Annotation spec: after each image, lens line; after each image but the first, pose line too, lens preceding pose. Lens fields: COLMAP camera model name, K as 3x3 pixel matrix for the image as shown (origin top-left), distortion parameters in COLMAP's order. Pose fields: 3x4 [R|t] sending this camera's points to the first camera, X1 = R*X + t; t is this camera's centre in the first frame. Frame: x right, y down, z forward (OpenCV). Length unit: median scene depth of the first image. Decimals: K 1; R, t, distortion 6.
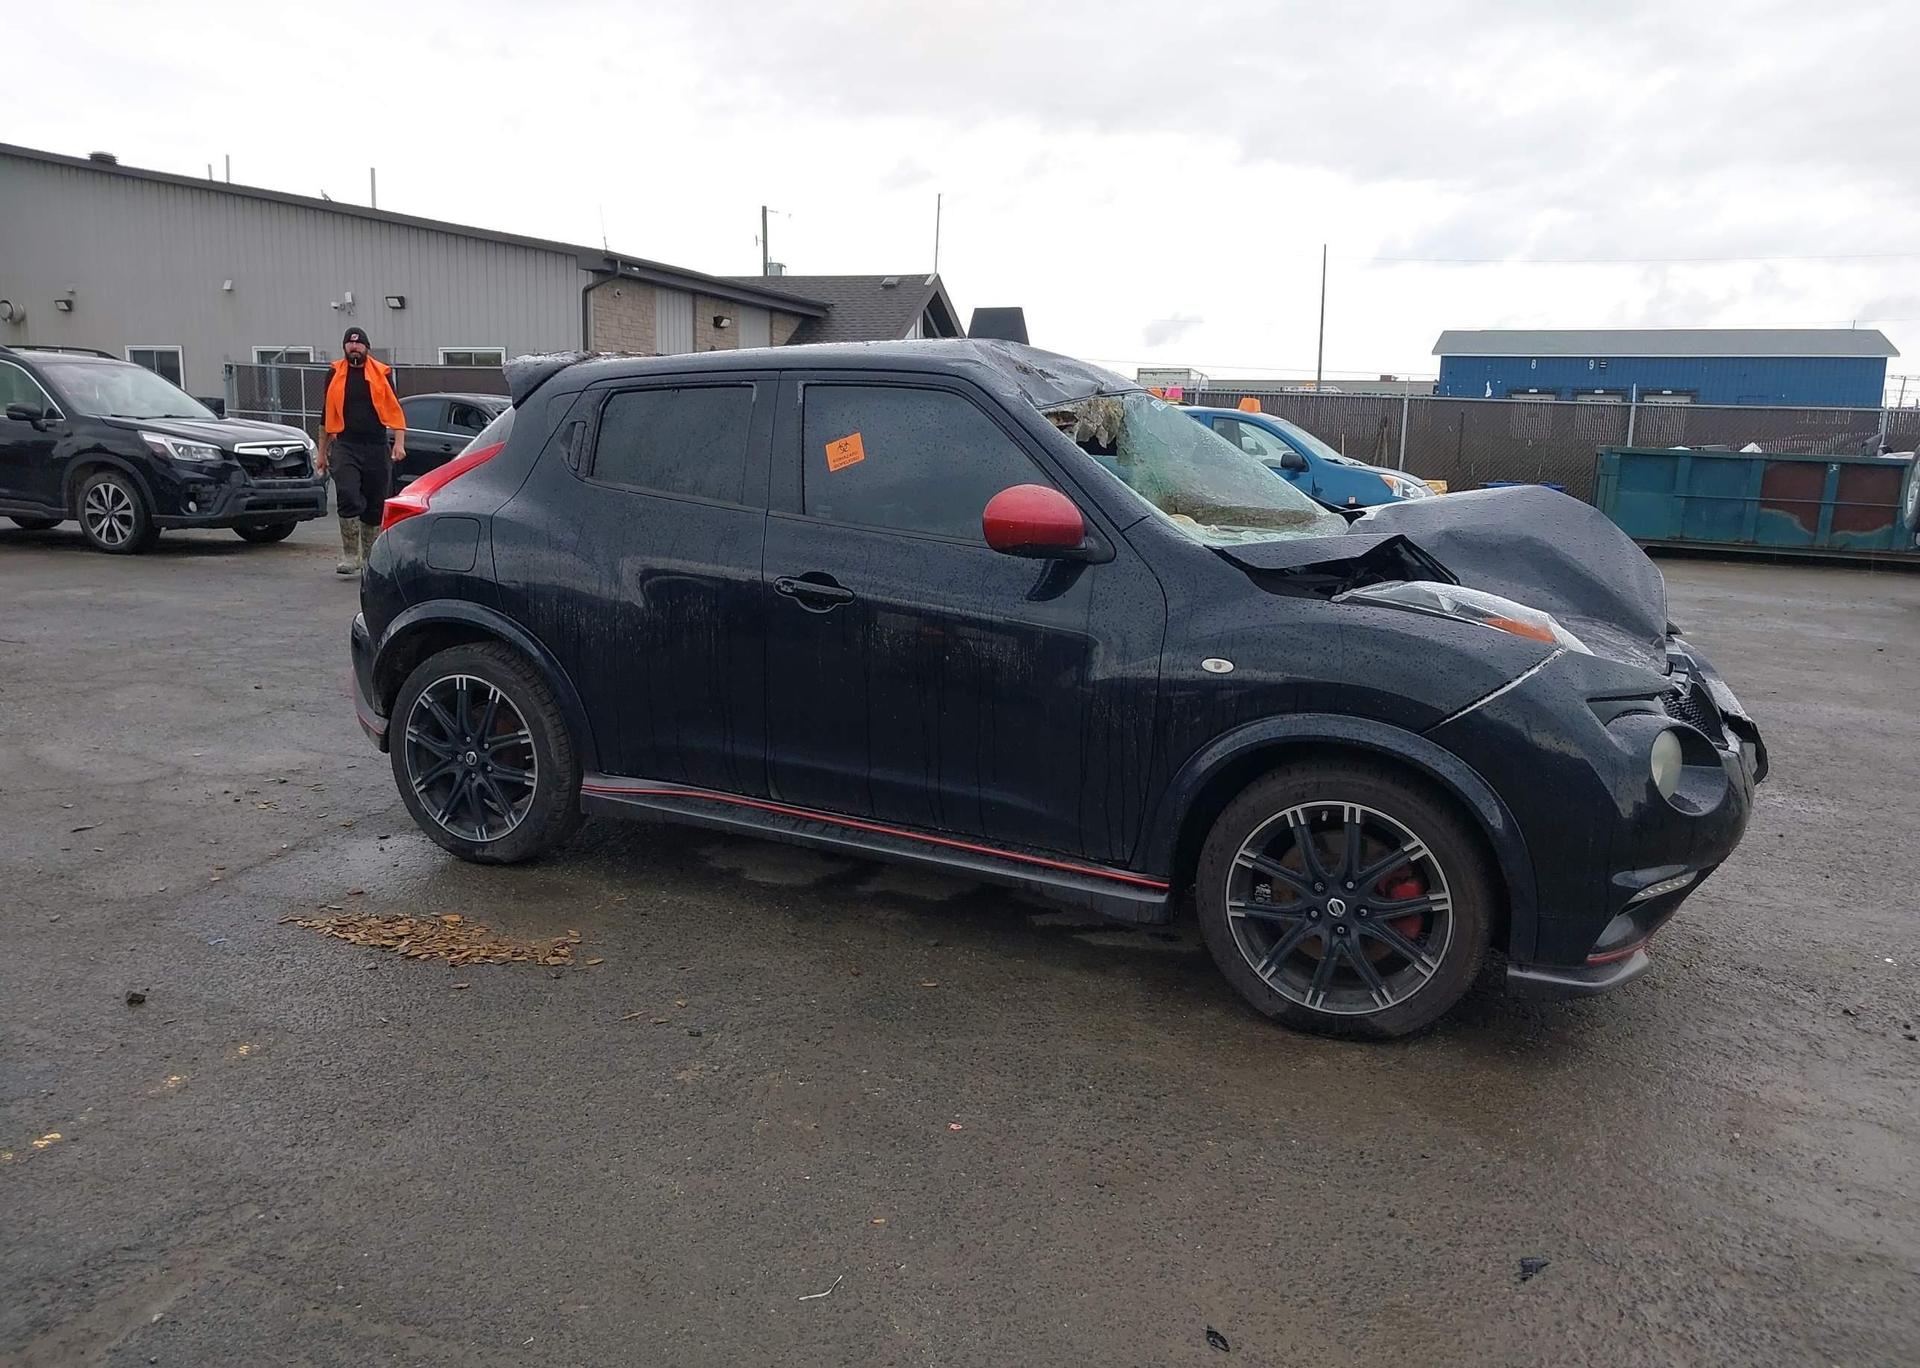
lens RADIAL K [[1560.4, 0, 952.9], [0, 1560.4, 760.6], [0, 0, 1]] dist [0.040495, -0.044934]
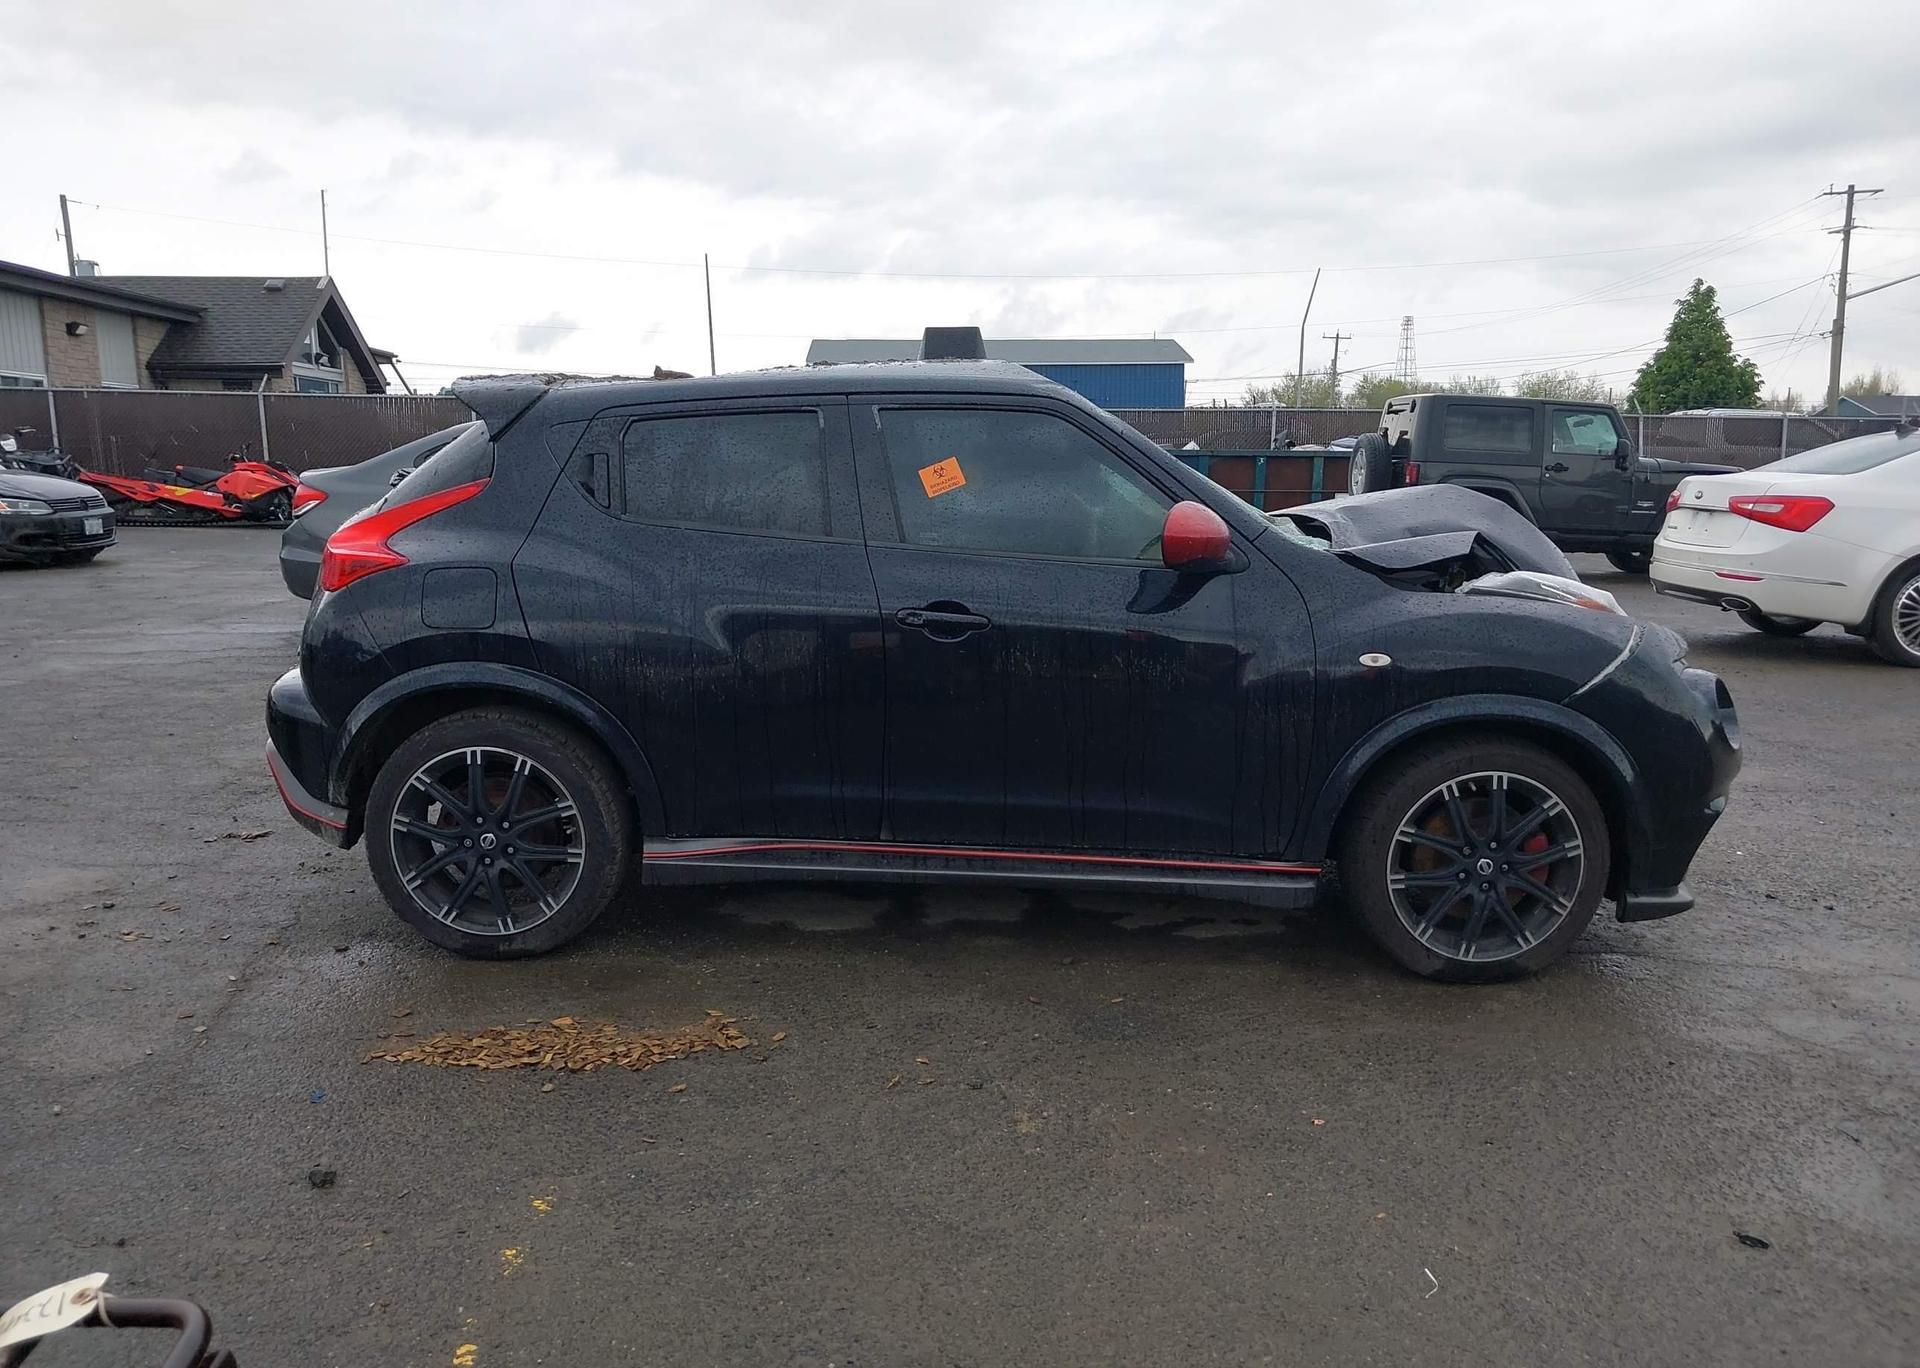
lens RADIAL K [[1560.4, 0, 961.2], [0, 1560.4, 701.5], [0, 0, 1]] dist [0.040495, -0.044934]
pose [[0.909169, -0.094216, 0.405629, -0.426490], [0.110022, 0.993804, -0.015770, -0.037012], [-0.401630, 0.058966, 0.913902, 0.096056]]
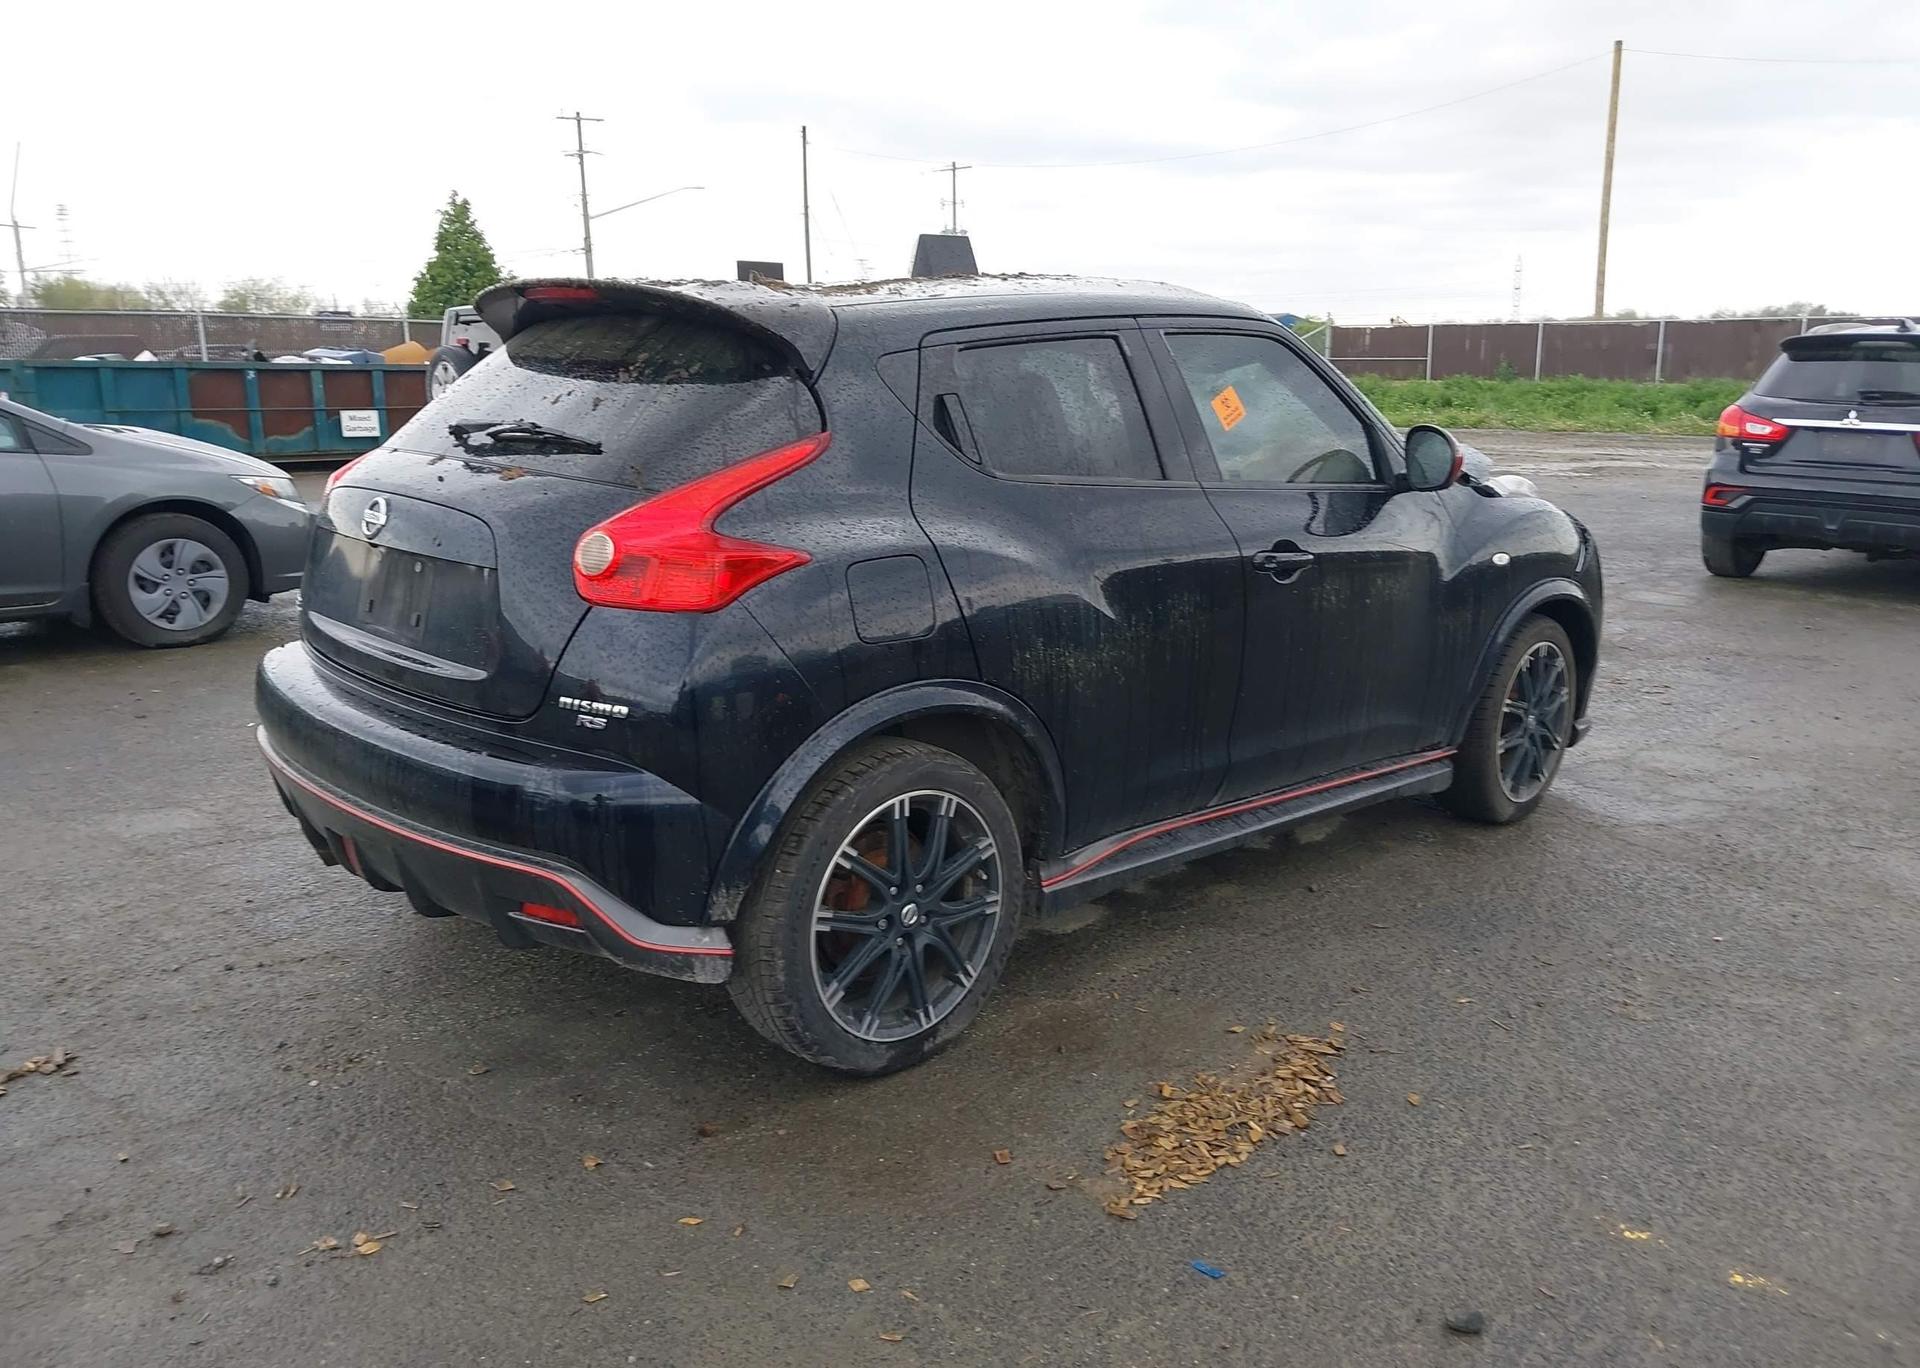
lens RADIAL K [[1560.4, 0, 995.8], [0, 1560.4, 716.8], [0, 0, 1]] dist [0.040495, -0.044934]
pose [[0.329301, -0.243288, 0.912344, -0.898986], [0.207989, 0.961193, 0.181243, -0.198434], [-0.921033, 0.130074, 0.367123, 0.736692]]
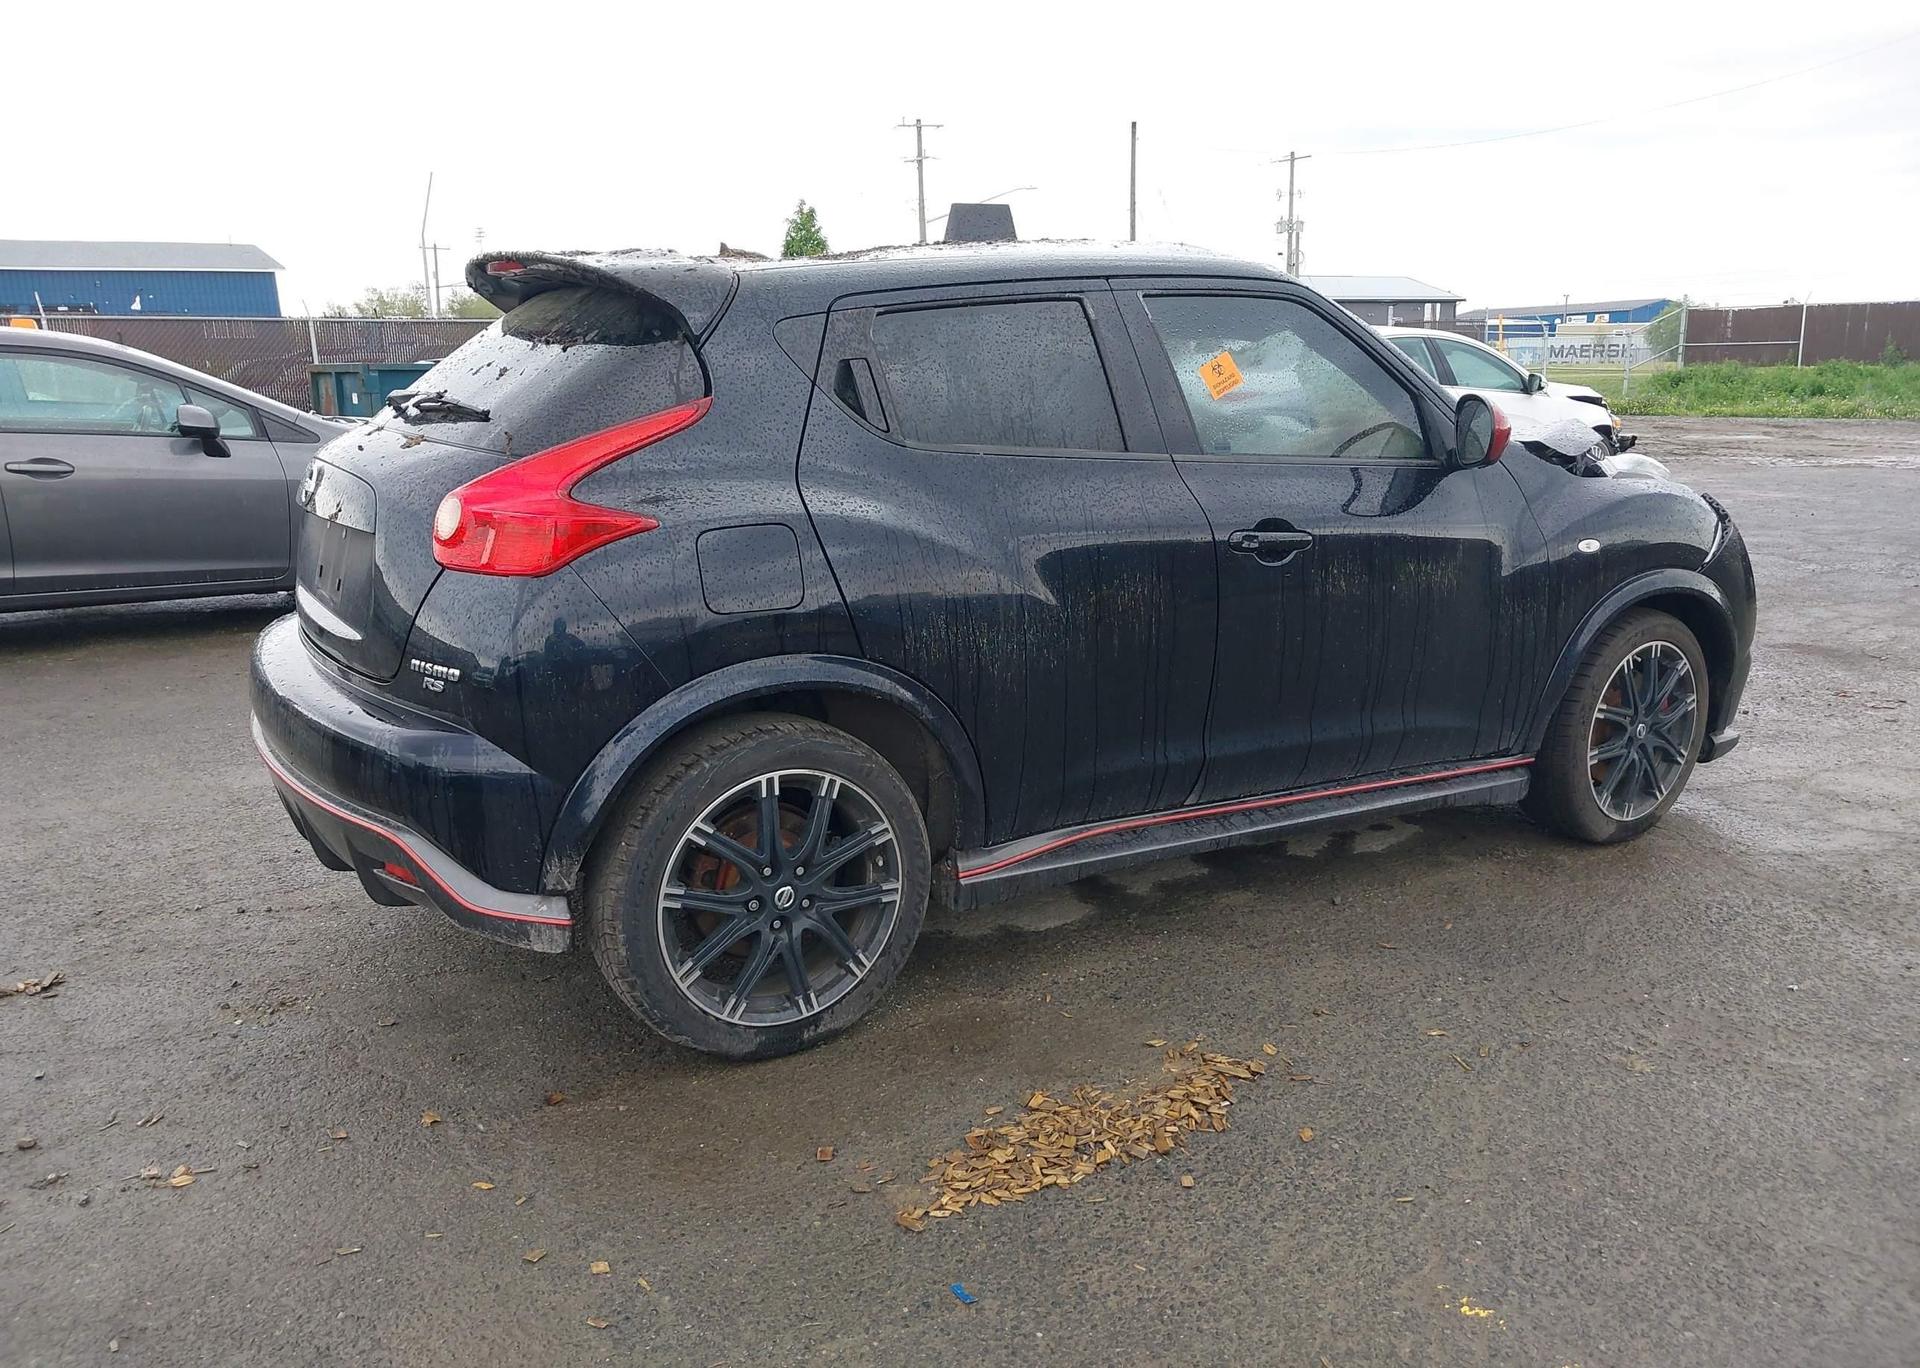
lens RADIAL K [[1560.4, 0, 983.1], [0, 1560.4, 724.2], [0, 0, 1]] dist [0.040495, -0.044934]
pose [[0.529811, -0.232848, 0.815525, -0.789281], [0.208893, 0.967777, 0.140610, -0.146414], [-0.821988, 0.095860, 0.561379, 0.587470]]
